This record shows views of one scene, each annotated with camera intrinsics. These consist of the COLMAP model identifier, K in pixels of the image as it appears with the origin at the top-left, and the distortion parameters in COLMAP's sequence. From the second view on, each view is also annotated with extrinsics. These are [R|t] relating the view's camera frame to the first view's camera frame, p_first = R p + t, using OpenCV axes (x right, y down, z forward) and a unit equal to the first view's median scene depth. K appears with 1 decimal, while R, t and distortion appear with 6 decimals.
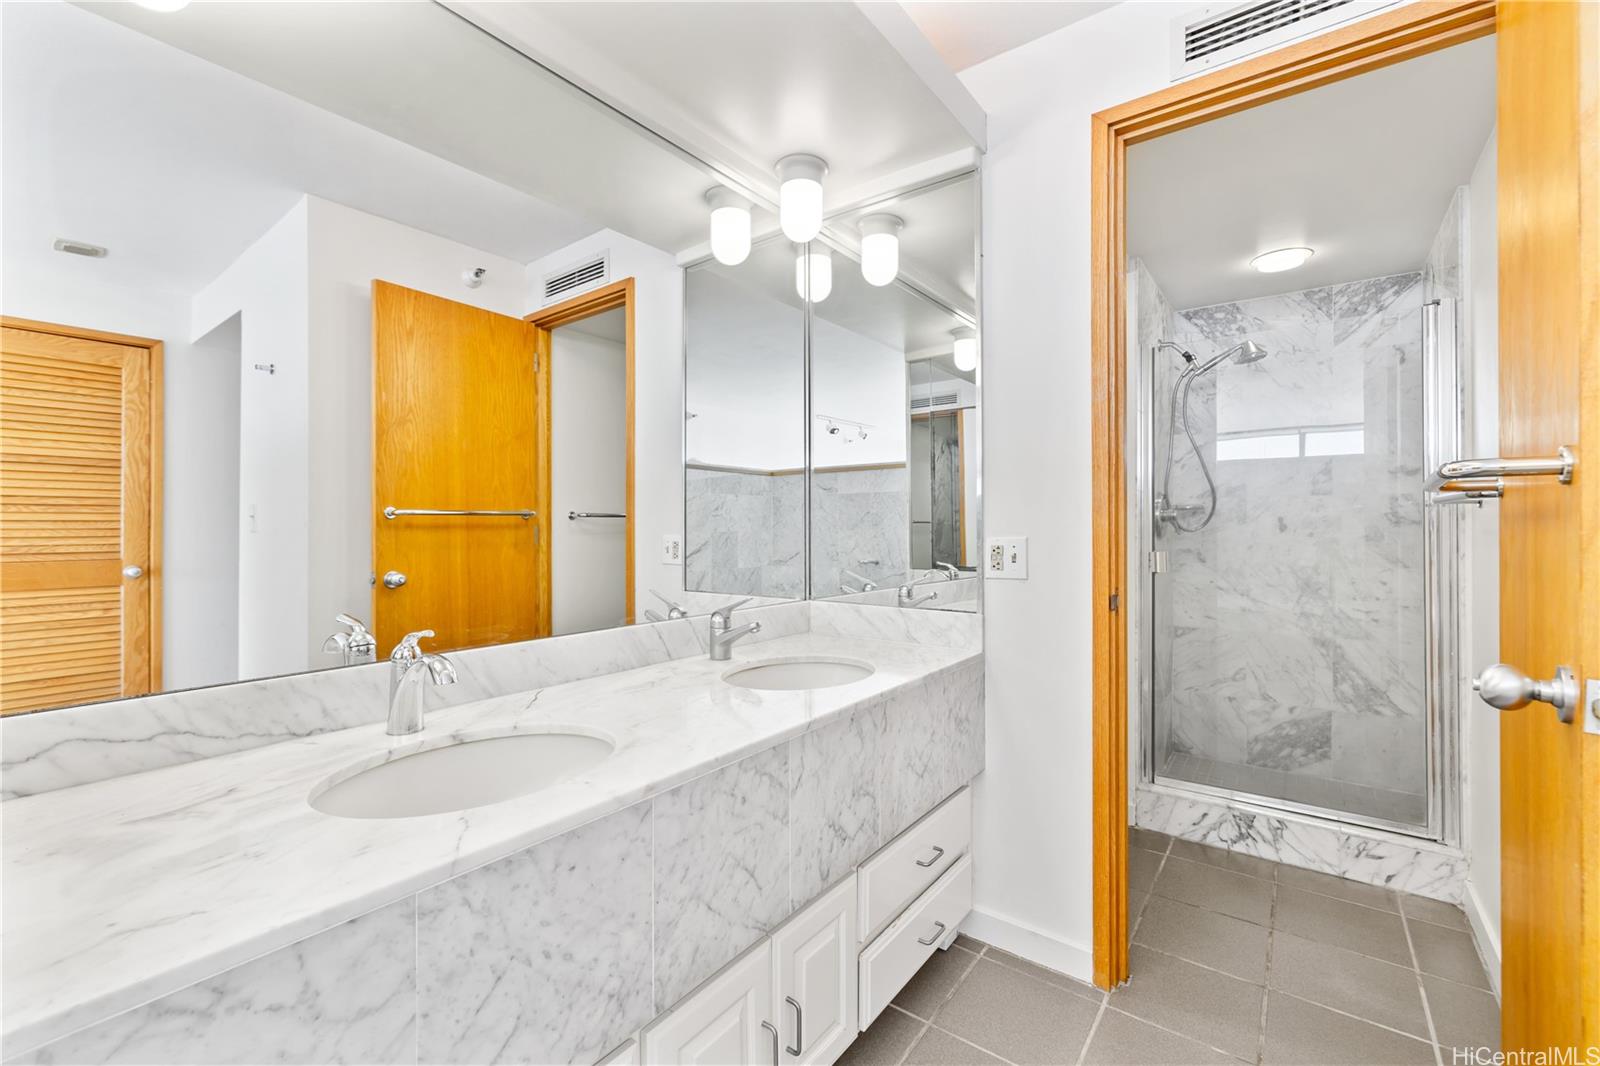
lens RADIAL K [[675.2, 0, 800.0], [0, 675.2, 533.0], [0, 0, 1]] dist [-0.003653, -0.000493]
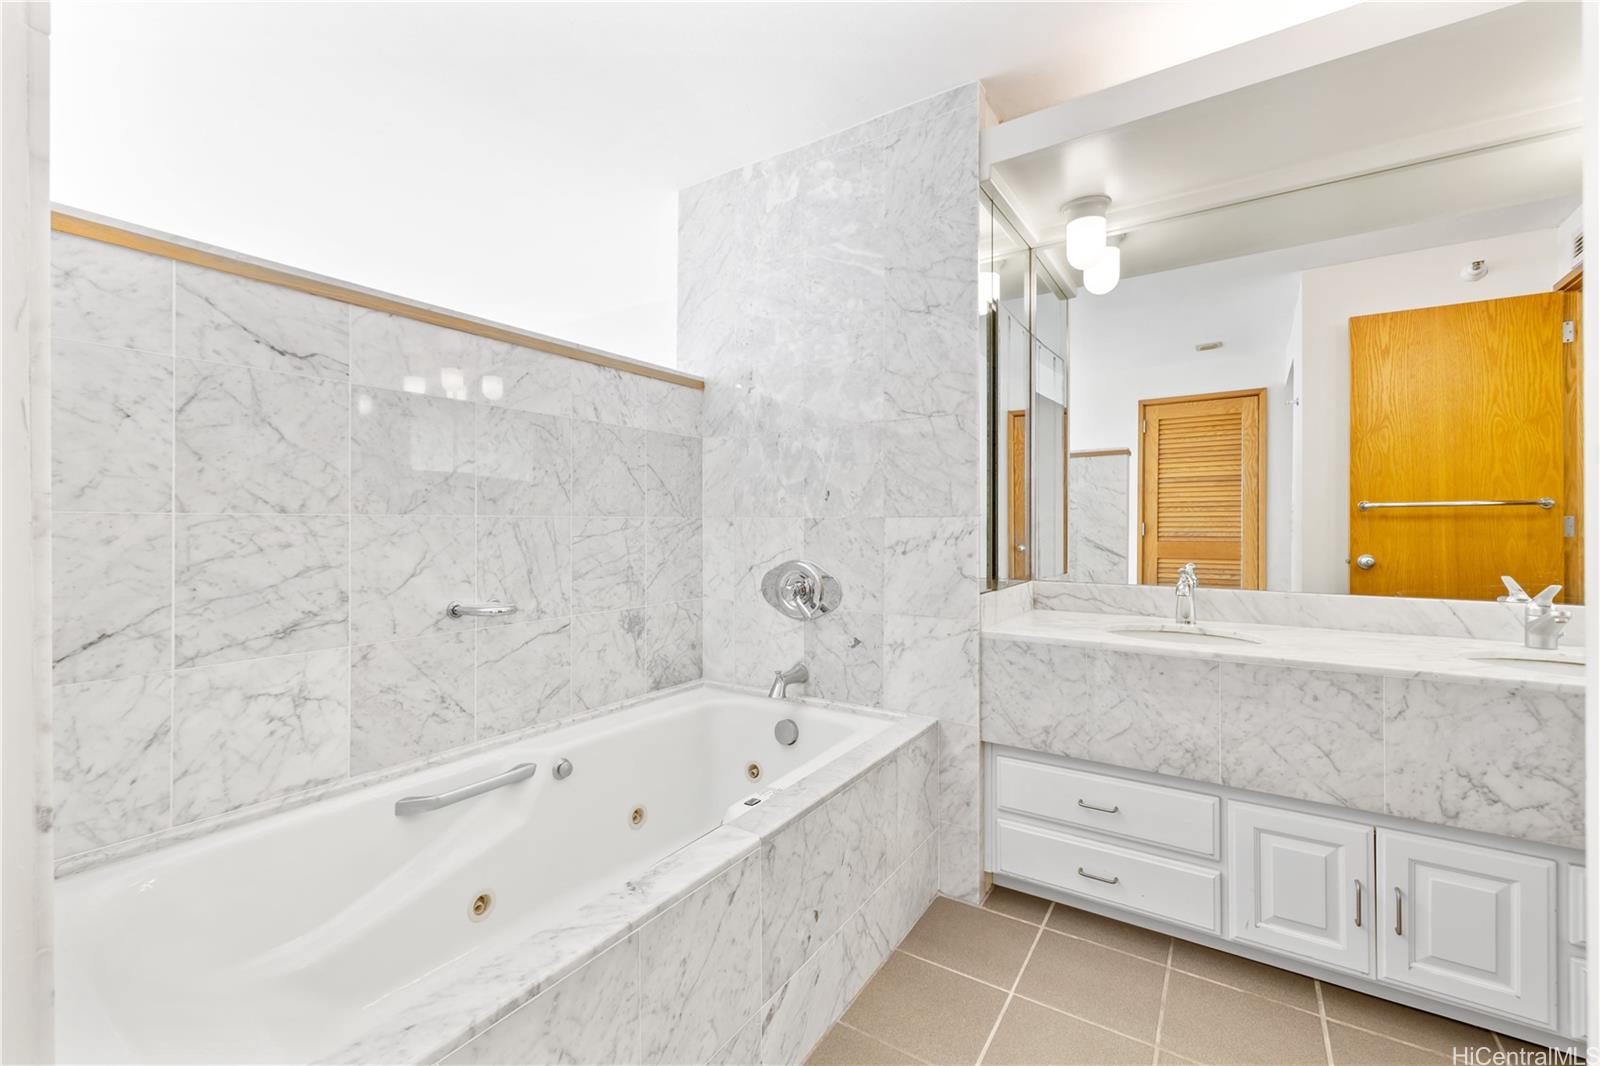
lens RADIAL K [[675.2, 0, 800.0], [0, 675.2, 533.0], [0, 0, 1]] dist [-0.003653, -0.000493]
pose [[0.067020, 0.011961, -0.997680, 0.541552], [-0.007417, 0.999906, 0.011490, 0.012192], [0.997724, 0.006630, 0.067103, -0.090235]]
